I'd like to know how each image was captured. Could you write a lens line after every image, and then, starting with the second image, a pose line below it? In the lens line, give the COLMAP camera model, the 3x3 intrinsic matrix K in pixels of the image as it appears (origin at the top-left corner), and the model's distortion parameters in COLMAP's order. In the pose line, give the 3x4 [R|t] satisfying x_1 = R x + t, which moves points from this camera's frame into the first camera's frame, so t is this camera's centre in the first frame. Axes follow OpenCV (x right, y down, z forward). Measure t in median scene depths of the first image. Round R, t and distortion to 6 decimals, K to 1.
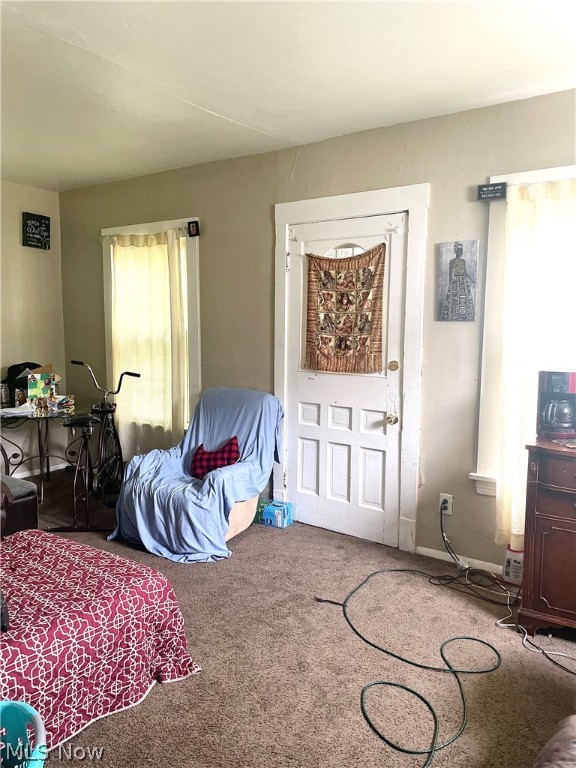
lens RADIAL K [[581.6, 0, 291.2], [0, 581.6, 380.4], [0, 0, 1]] dist [0.079334, -0.116574]
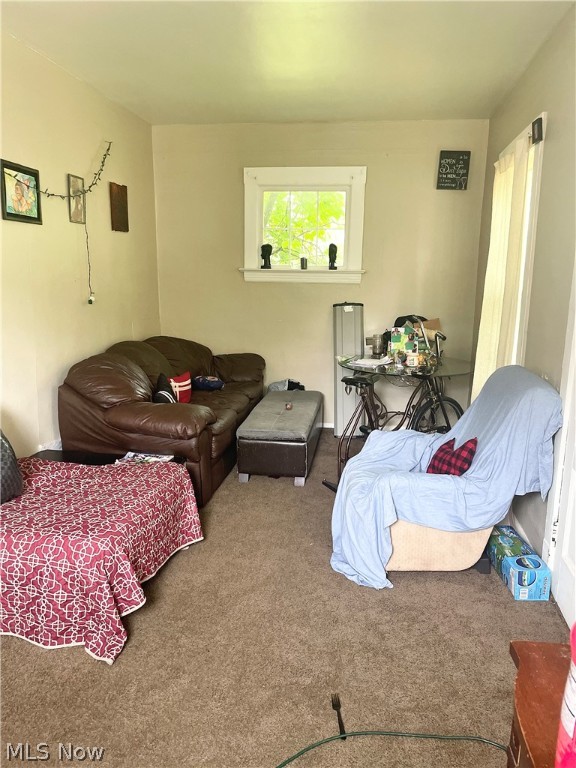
lens RADIAL K [[581.6, 0, 290.7], [0, 581.6, 387.0], [0, 0, 1]] dist [0.079334, -0.116574]
pose [[0.448016, 0.171180, -0.877484, 0.336455], [-0.097754, 0.984993, 0.142242, -0.033503], [0.888665, 0.022051, 0.458026, 0.414482]]
